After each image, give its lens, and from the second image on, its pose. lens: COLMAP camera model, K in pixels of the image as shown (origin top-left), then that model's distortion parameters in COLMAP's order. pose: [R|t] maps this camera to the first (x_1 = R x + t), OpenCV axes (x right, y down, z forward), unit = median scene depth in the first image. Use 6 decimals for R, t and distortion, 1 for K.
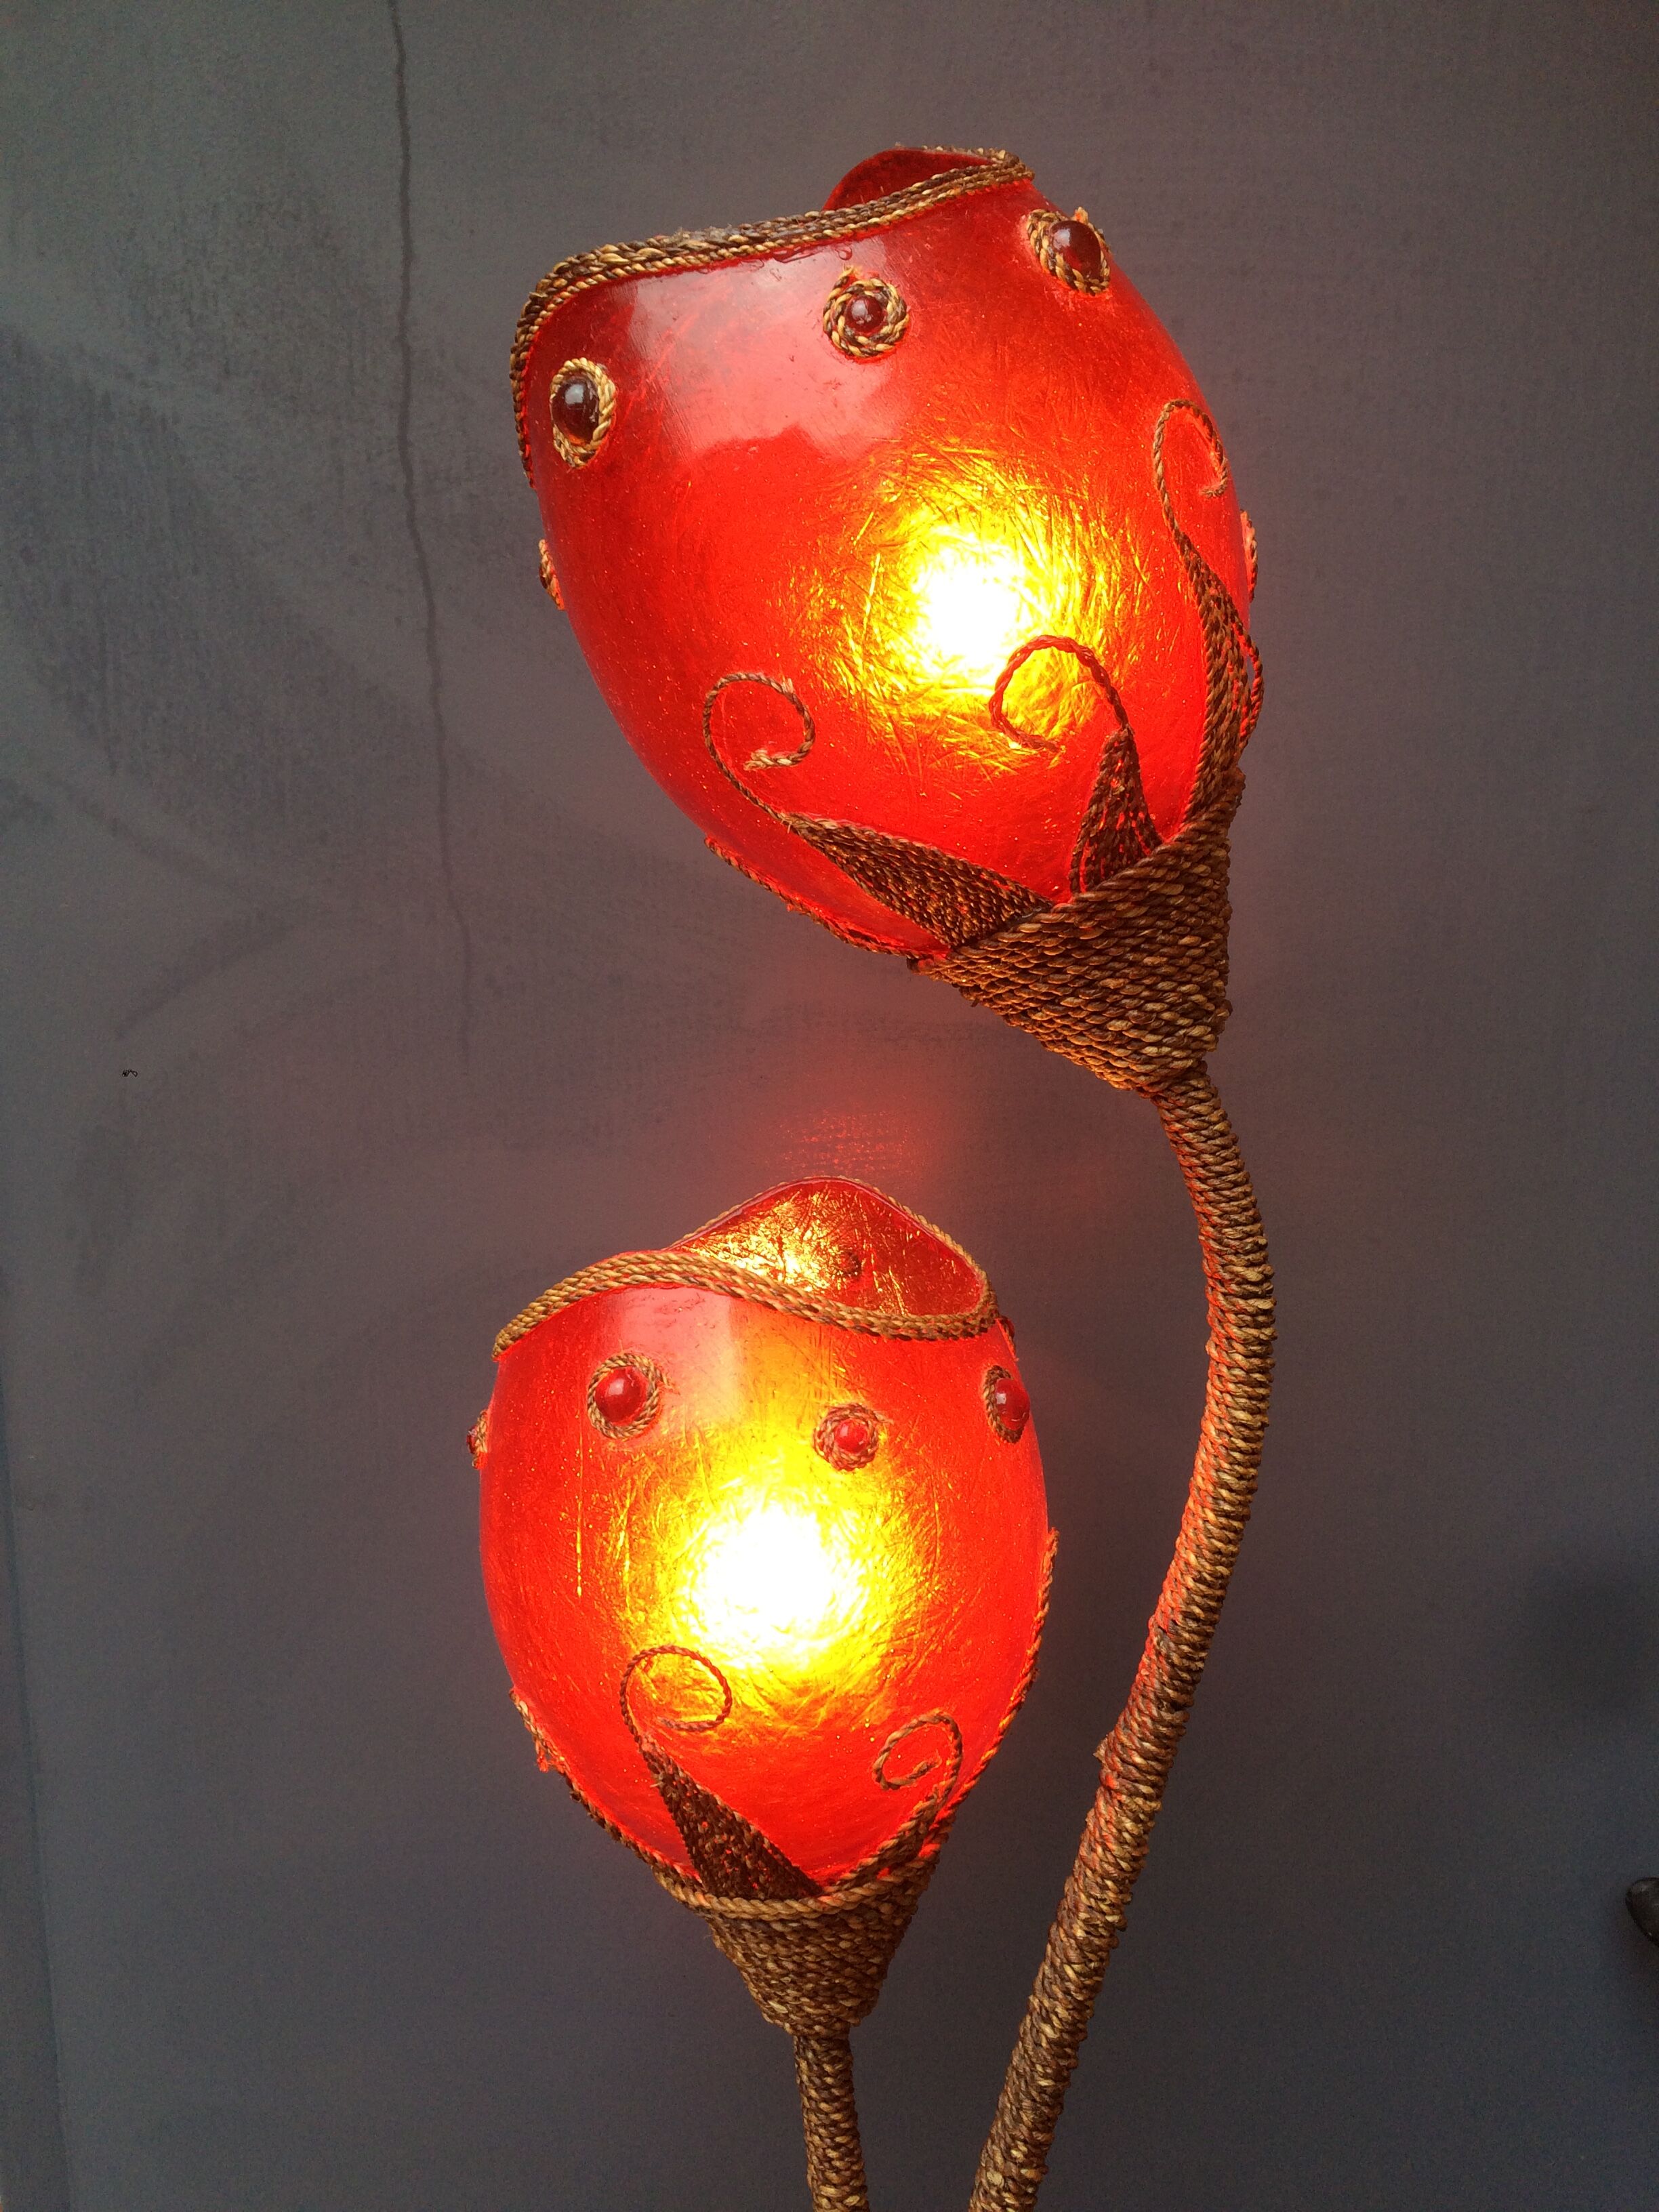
lens RADIAL K [[1902.0, 0, 820.7], [0, 1902.0, 1095.8], [0, 0, 1]] dist [0.072006, -0.110121]
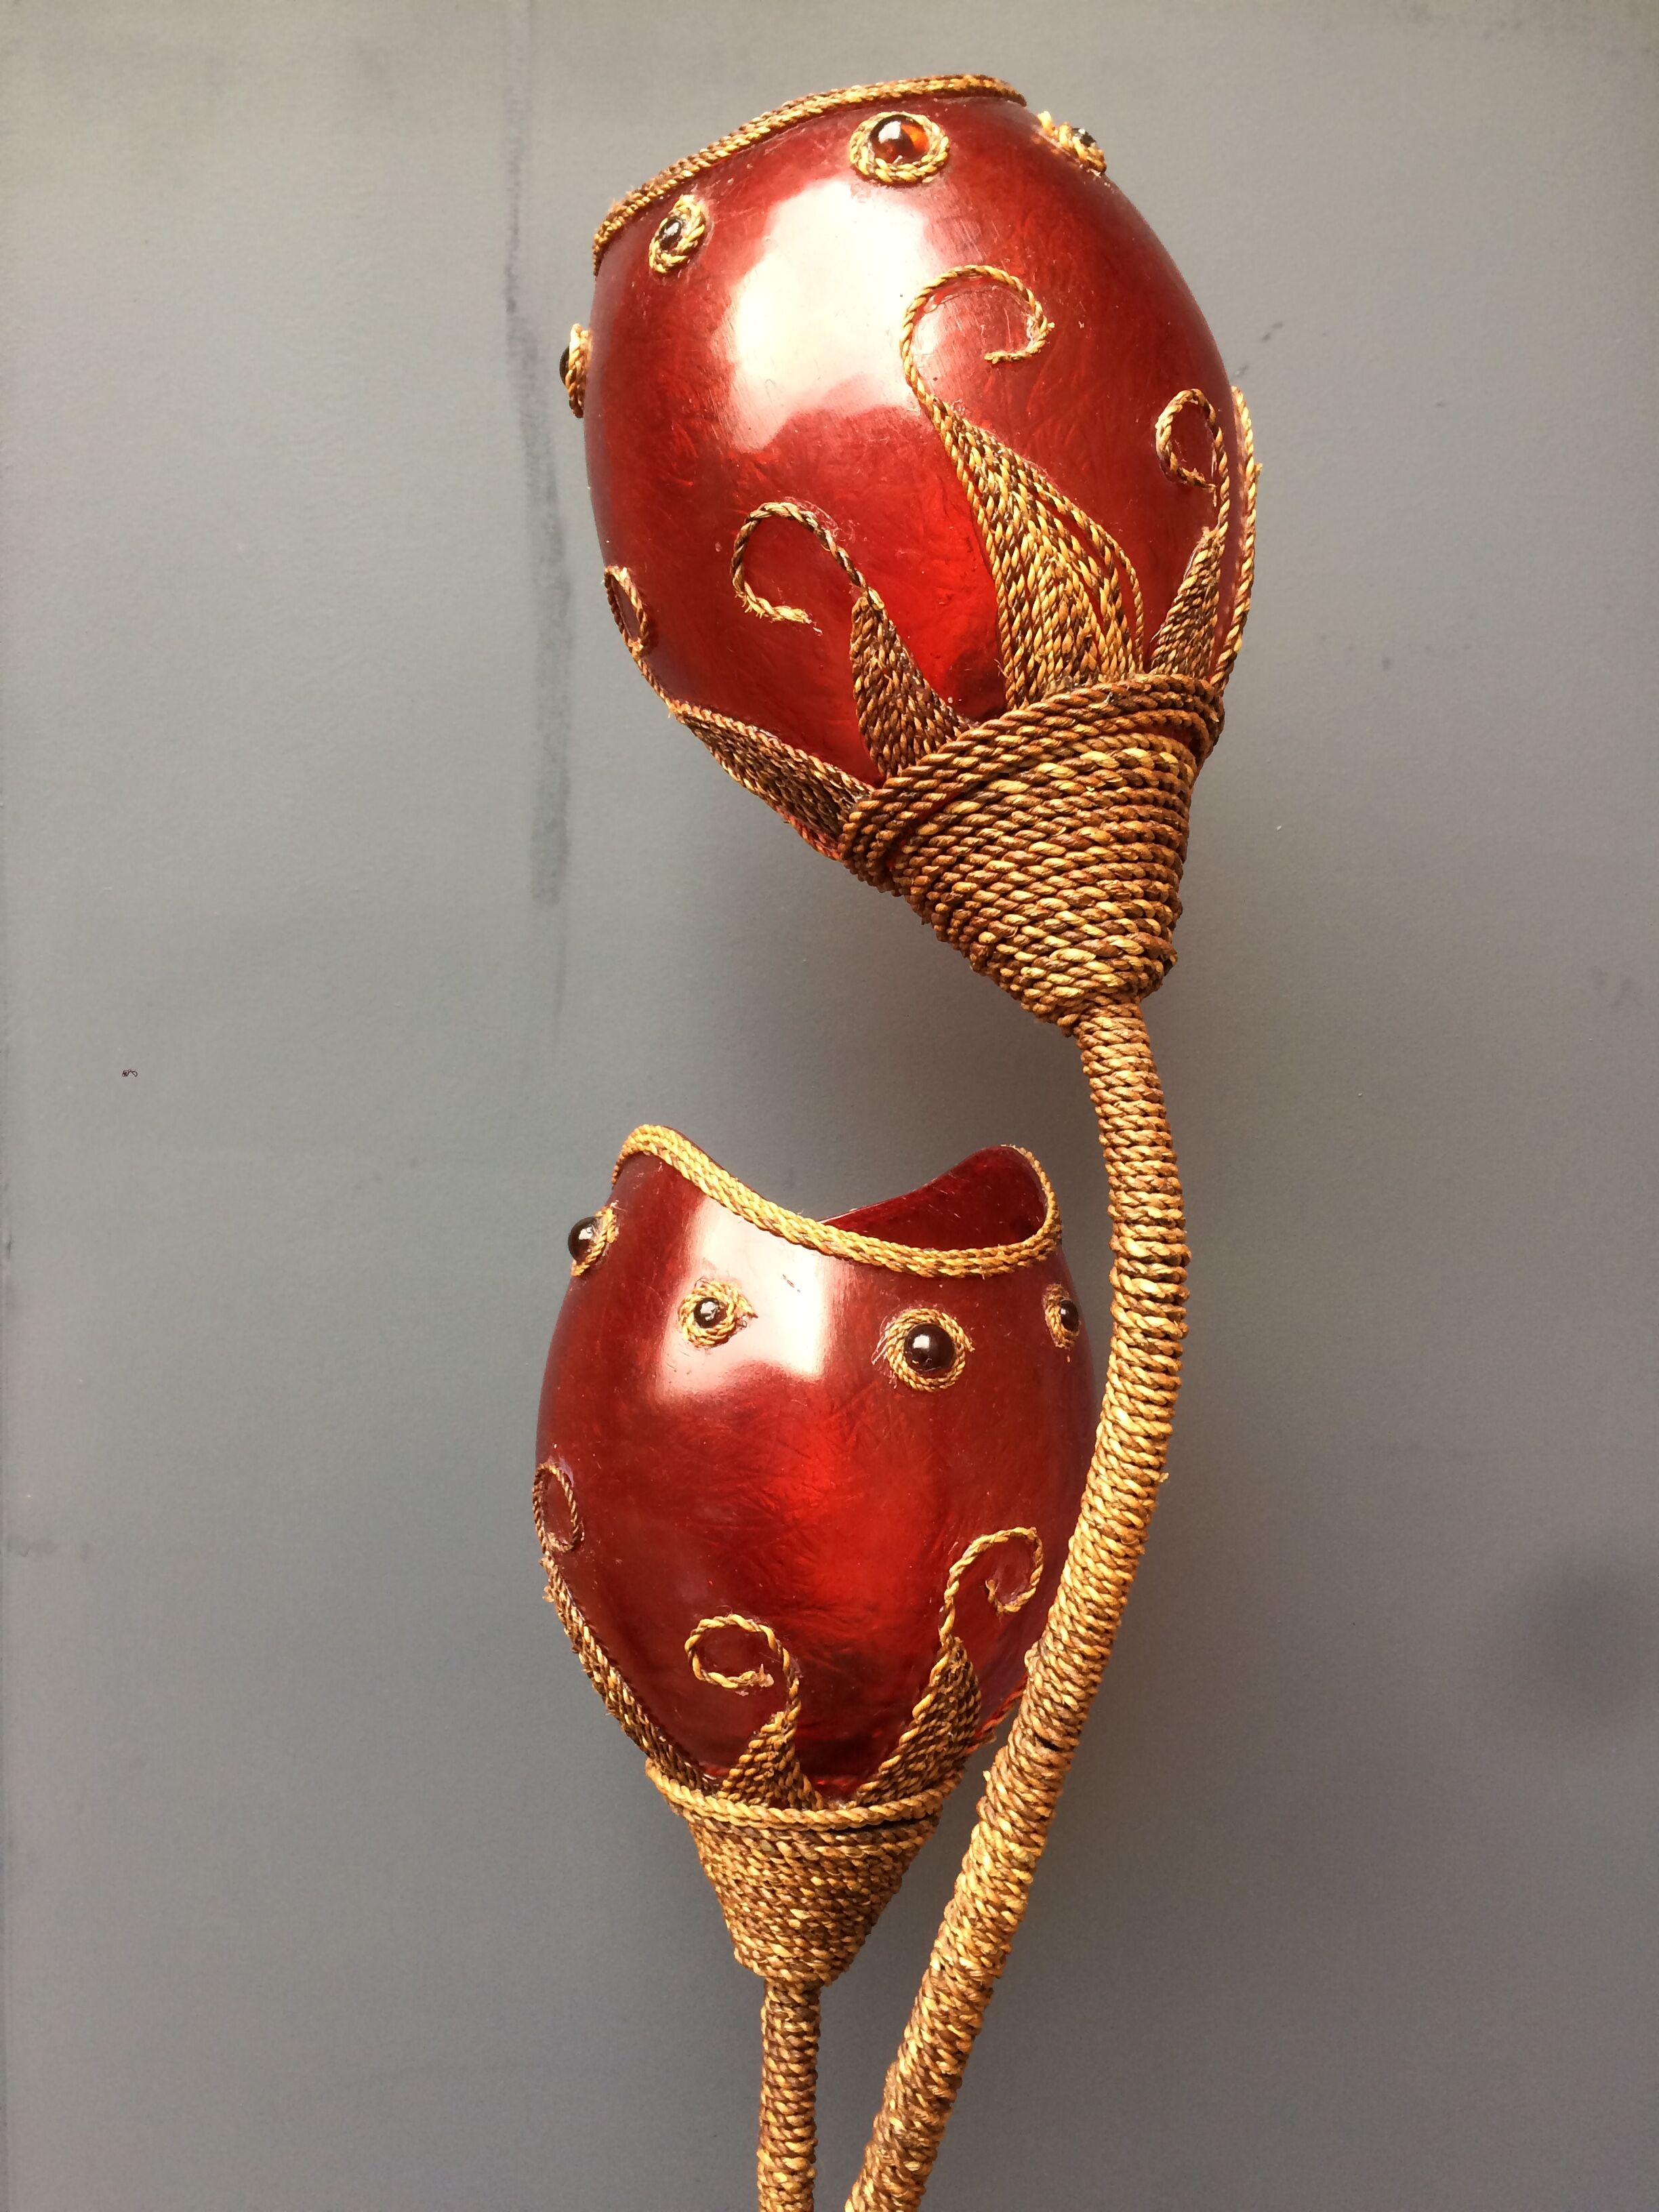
lens RADIAL K [[1902.0, 0, 840.5], [0, 1902.0, 1093.8], [0, 0, 1]] dist [0.072006, -0.110121]
pose [[0.705898, 0.114541, -0.698991, 0.714237], [-0.198071, 0.979390, -0.039539, 0.083587], [0.680056, 0.166360, 0.714037, 0.269090]]
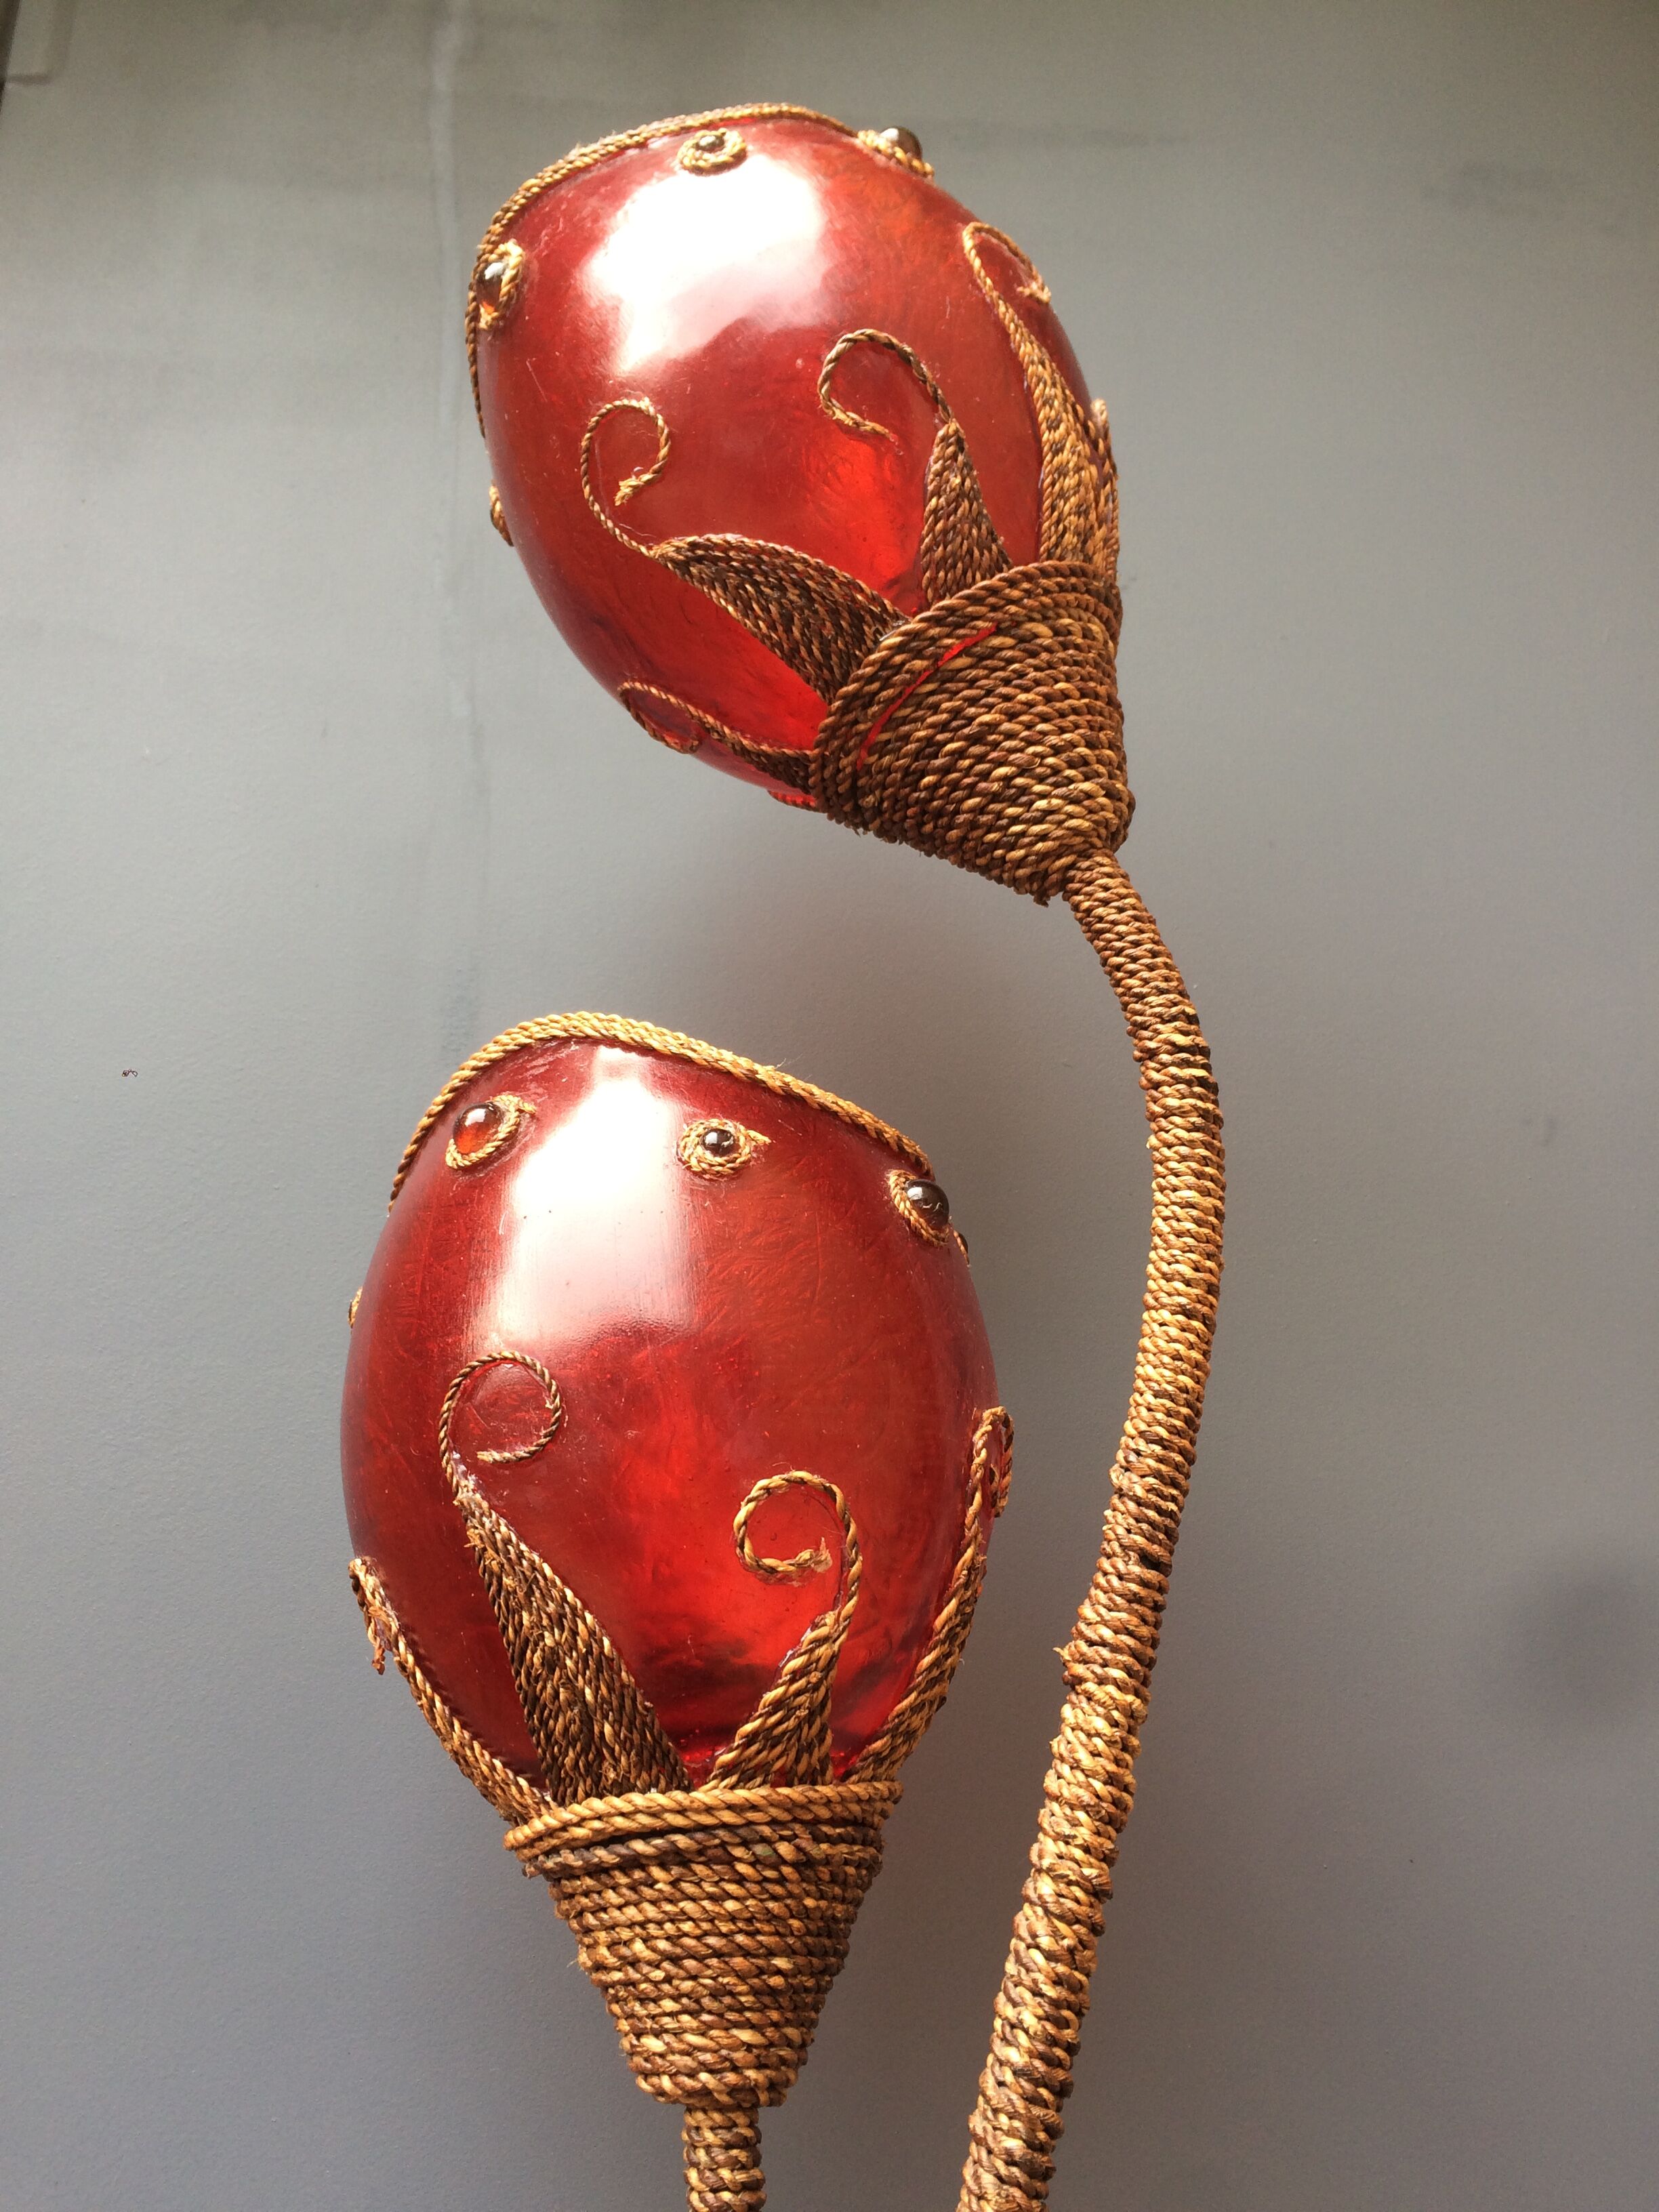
lens RADIAL K [[1902.0, 0, 847.1], [0, 1902.0, 1099.5], [0, 0, 1]] dist [0.072006, -0.110121]
pose [[0.990399, -0.058254, -0.125366, 0.176159], [-0.014846, 0.856811, -0.515416, 0.579292], [0.137440, 0.512329, 0.847720, 0.212737]]
